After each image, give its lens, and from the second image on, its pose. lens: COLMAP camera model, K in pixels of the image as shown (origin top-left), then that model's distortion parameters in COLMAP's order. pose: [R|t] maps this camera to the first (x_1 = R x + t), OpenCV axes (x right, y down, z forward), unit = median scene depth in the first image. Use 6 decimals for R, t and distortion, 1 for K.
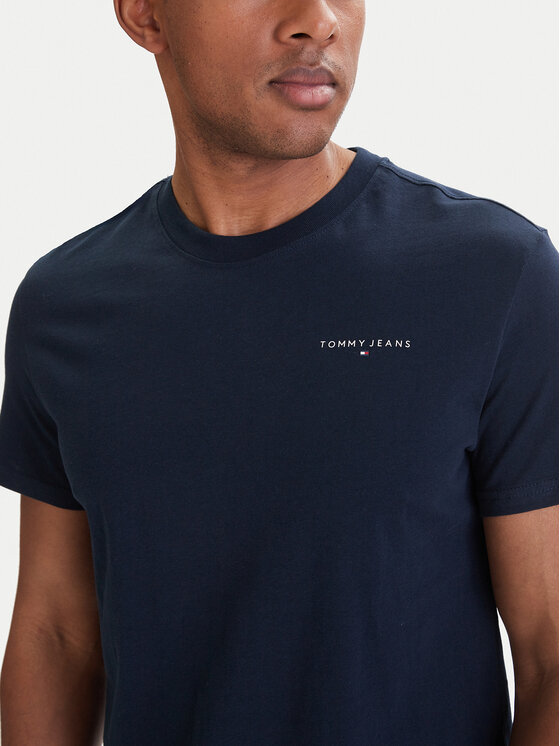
lens RADIAL K [[1058.6, 0, 277.1], [0, 1058.6, 373.2], [0, 0, 1]] dist [0.212325, 0.000000]
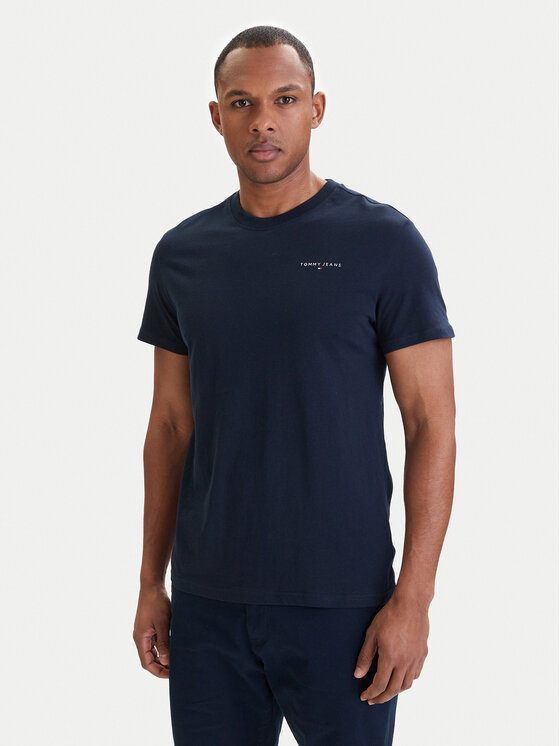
lens RADIAL K [[1058.6, 0, 283.7], [0, 1058.6, 372.2], [0, 0, 1]] dist [0.212325, 0.000000]
pose [[0.998068, 0.026314, -0.056288, 0.120051], [-0.028387, 0.998936, -0.036356, 0.247362], [0.055271, 0.037884, 0.997752, -1.076753]]
